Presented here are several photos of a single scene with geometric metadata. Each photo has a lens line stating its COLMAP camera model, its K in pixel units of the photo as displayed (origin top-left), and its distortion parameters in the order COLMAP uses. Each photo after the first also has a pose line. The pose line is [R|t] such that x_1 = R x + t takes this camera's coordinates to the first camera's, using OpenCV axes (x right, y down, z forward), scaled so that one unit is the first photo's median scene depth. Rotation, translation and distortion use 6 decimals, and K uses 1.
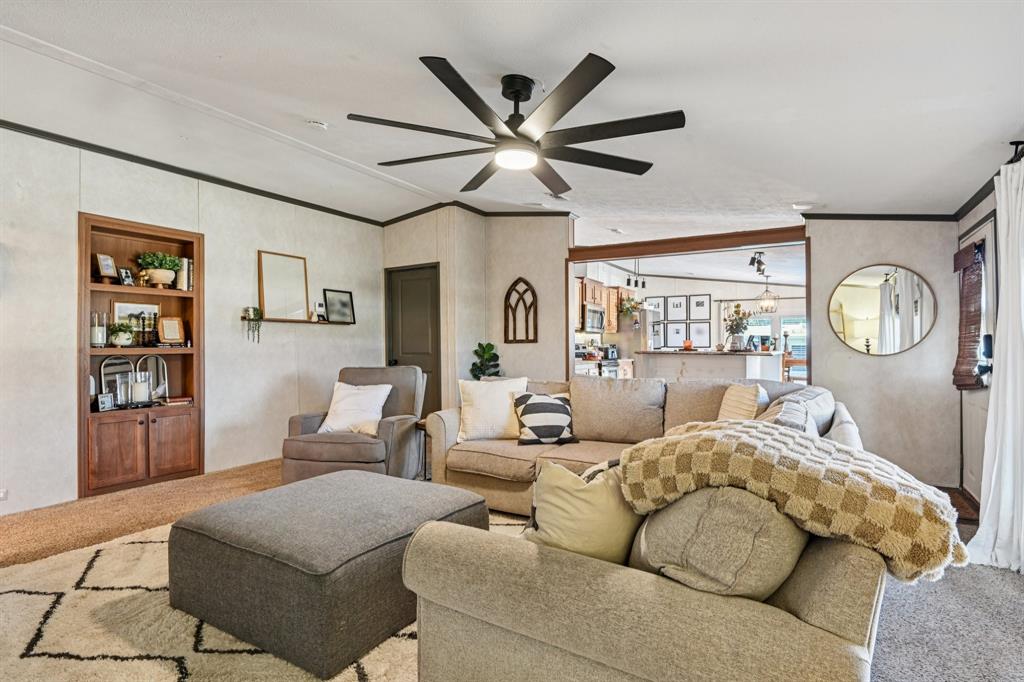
lens RADIAL K [[519.0, 0, 516.9], [0, 519.0, 342.7], [0, 0, 1]] dist [-0.015332, -0.000512]
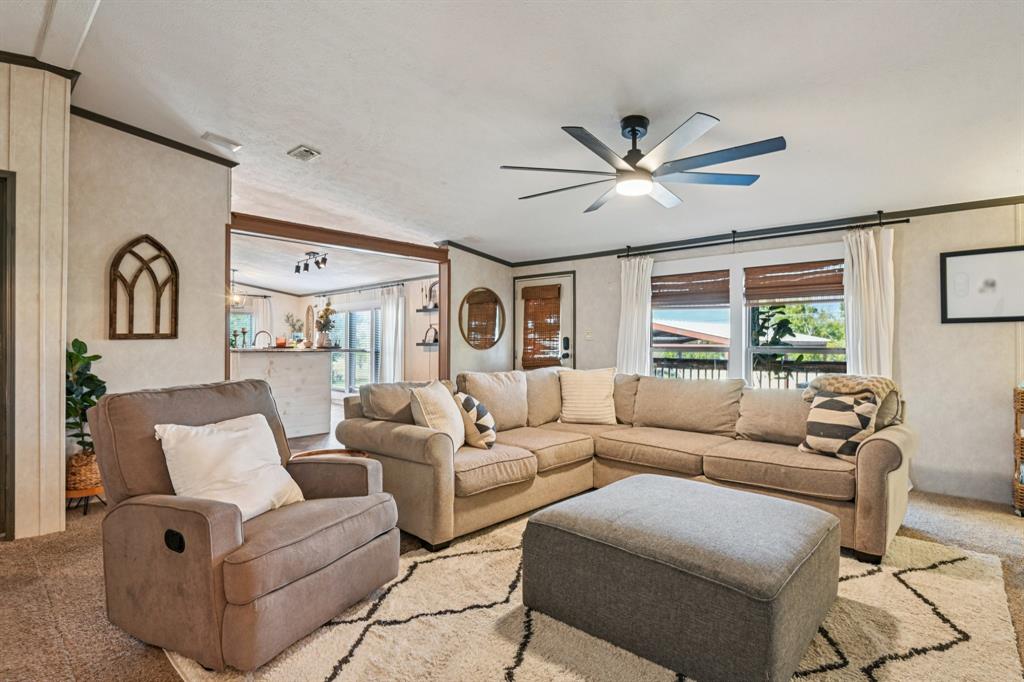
lens RADIAL K [[519.0, 0, 516.9], [0, 519.0, 342.7], [0, 0, 1]] dist [-0.015332, -0.000512]
pose [[0.205996, -0.000603, 0.978553, -0.509450], [-0.006504, 0.999977, 0.001985, 0.001062], [-0.978531, -0.006774, 0.205987, 0.425183]]
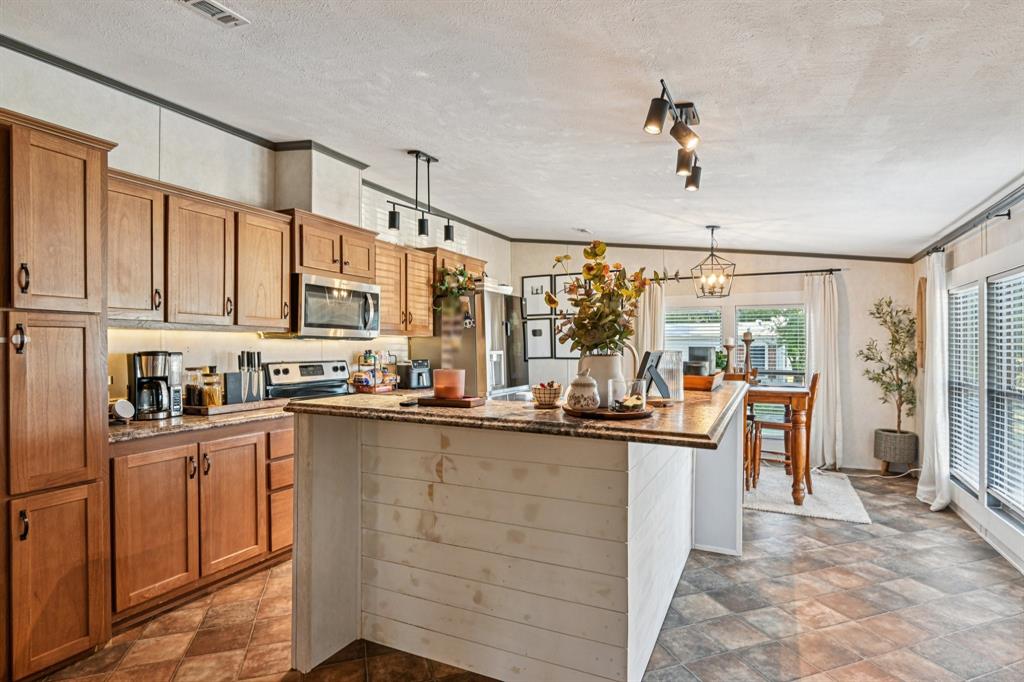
lens RADIAL K [[519.0, 0, 516.9], [0, 519.0, 342.7], [0, 0, 1]] dist [-0.015332, -0.000512]
pose [[0.997183, -0.003497, 0.074929, 0.367790], [0.003223, 0.999988, 0.003774, -0.022541], [-0.074941, -0.003522, 0.997182, 0.733893]]
